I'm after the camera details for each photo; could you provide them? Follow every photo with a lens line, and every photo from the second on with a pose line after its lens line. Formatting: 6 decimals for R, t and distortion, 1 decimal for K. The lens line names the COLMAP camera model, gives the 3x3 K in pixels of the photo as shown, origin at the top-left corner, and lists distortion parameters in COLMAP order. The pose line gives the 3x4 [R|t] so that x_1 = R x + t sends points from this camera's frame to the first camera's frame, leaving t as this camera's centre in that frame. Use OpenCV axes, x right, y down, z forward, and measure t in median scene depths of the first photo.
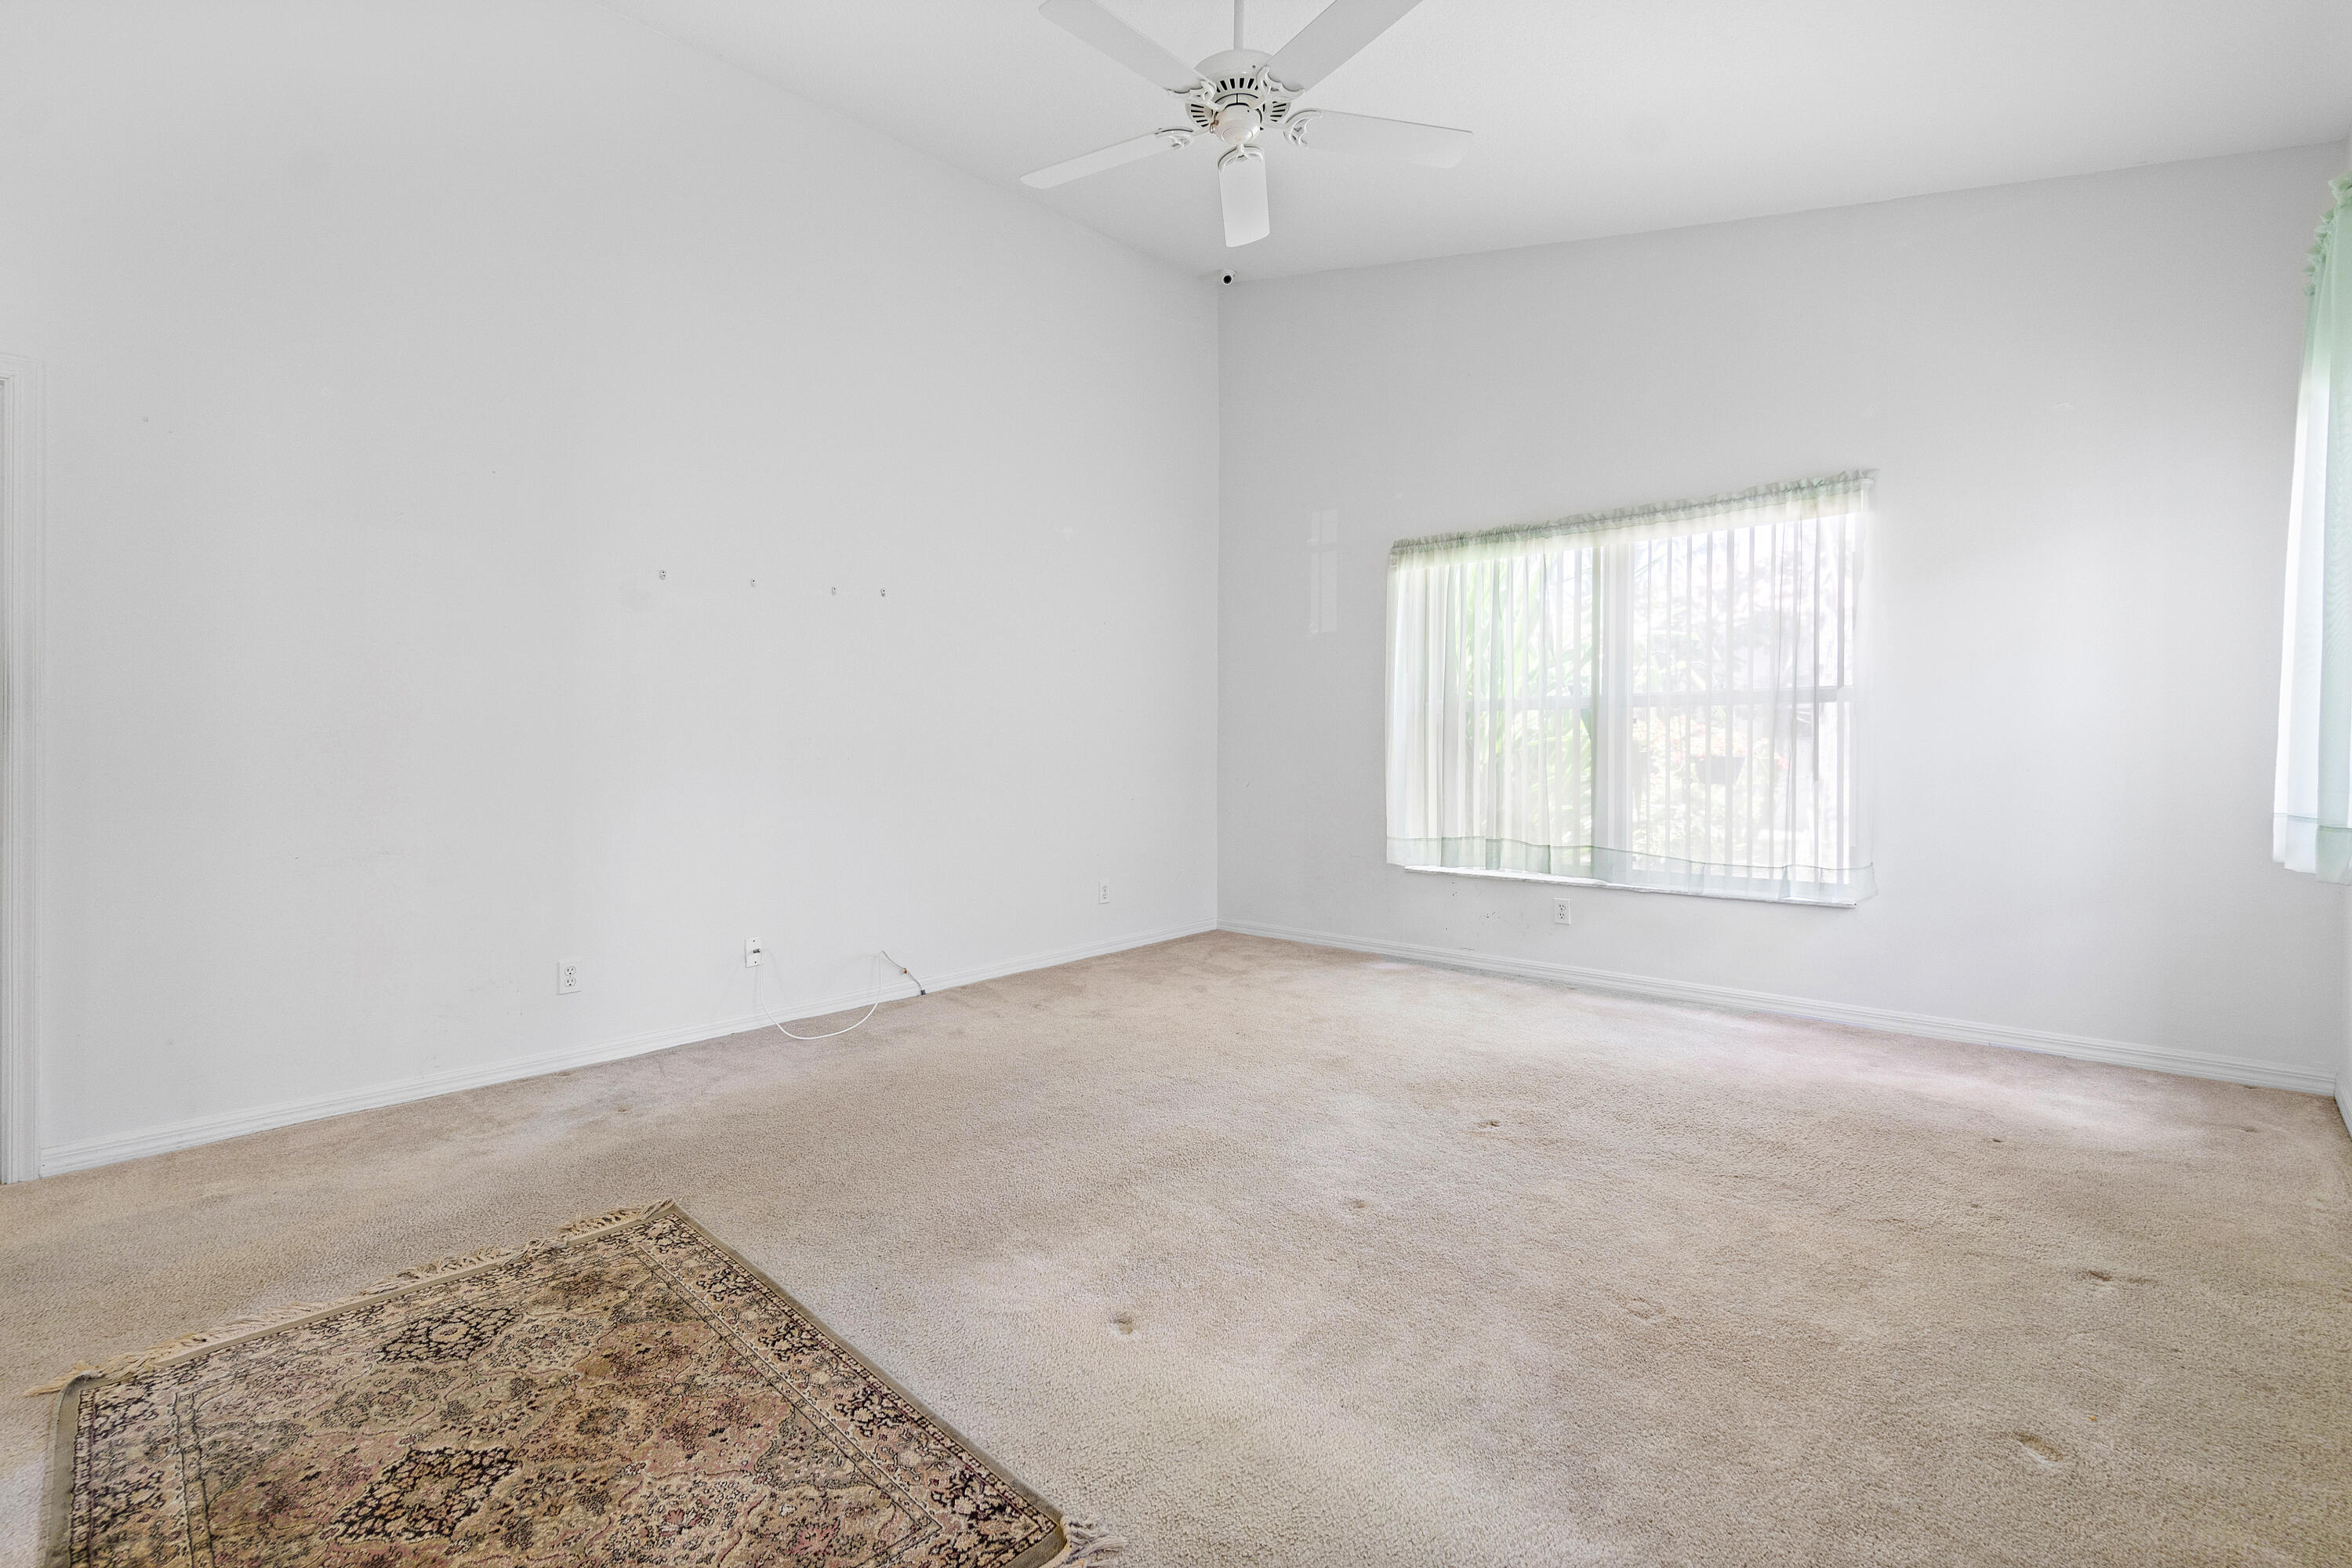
lens RADIAL K [[1039.7, 0, 1172.0], [0, 1039.7, 753.6], [0, 0, 1]] dist [-0.000749, 0.000958]
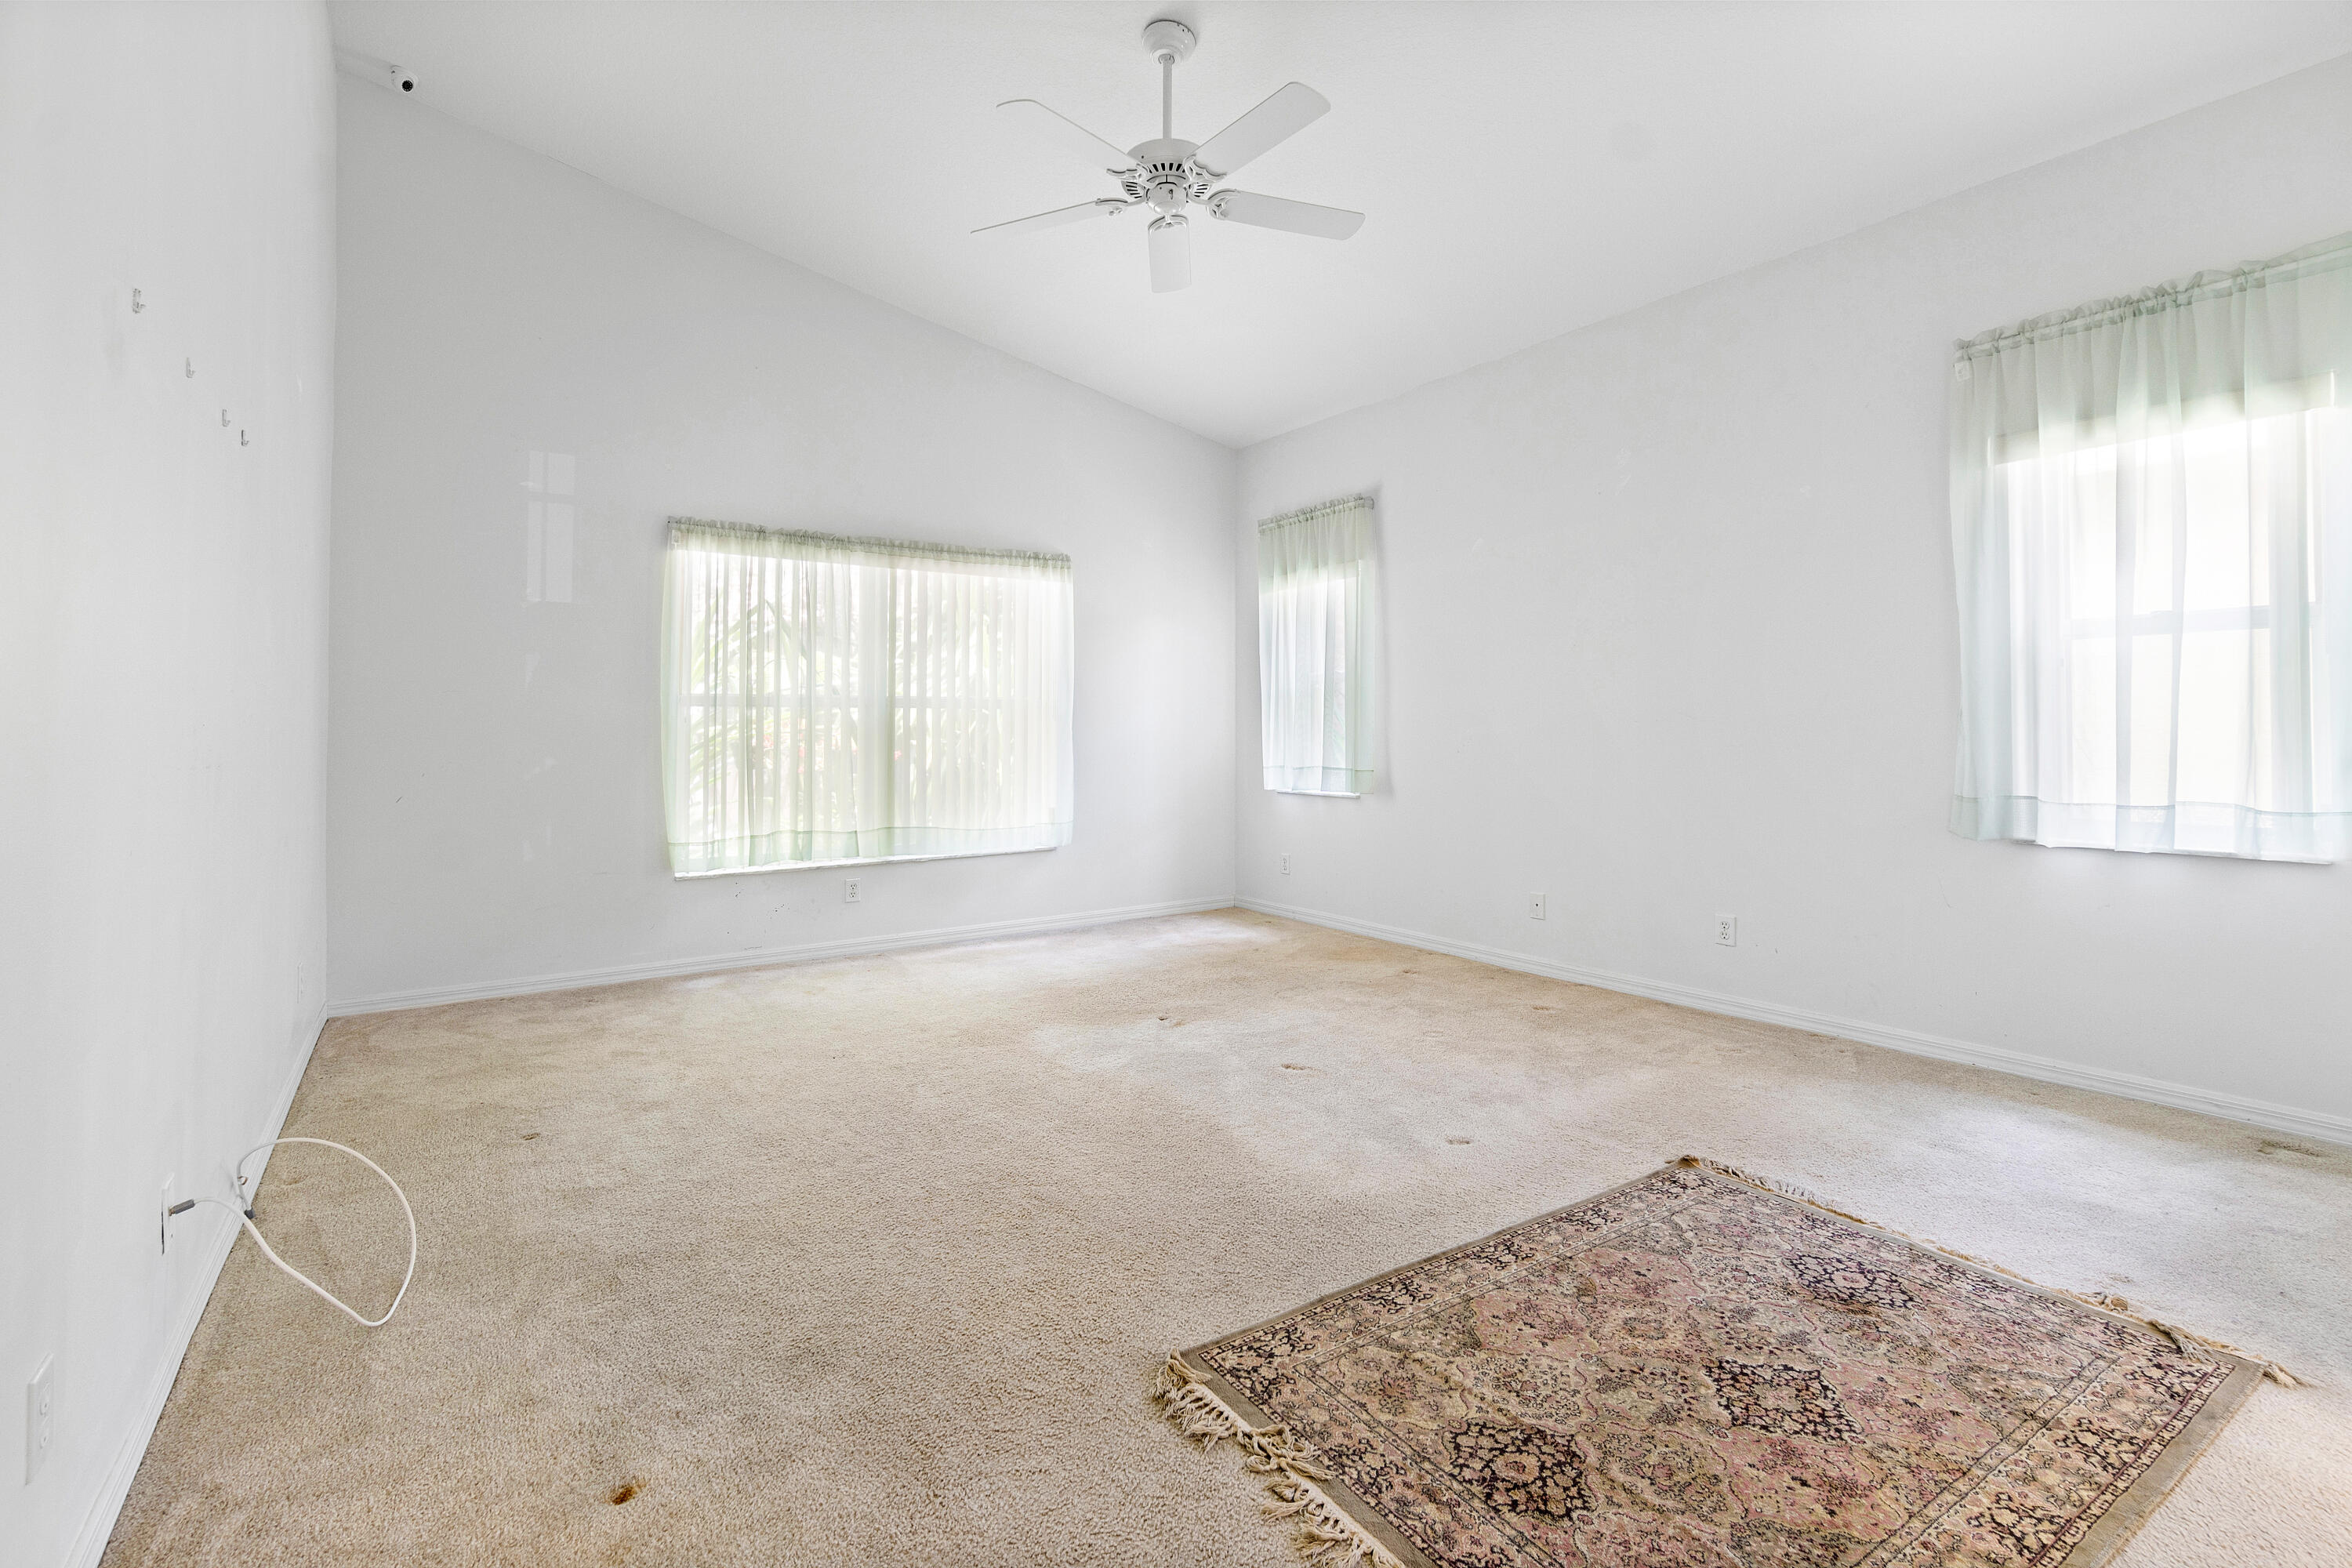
lens RADIAL K [[985.3, 0, 1184.3], [0, 985.3, 748.1], [0, 0, 1]] dist [-0.003256, 0.000148]
pose [[0.258681, -0.007057, 0.965937, -0.656335], [0.018378, 0.999828, 0.002383, 0.005212], [-0.965788, 0.017136, 0.258767, 0.465562]]
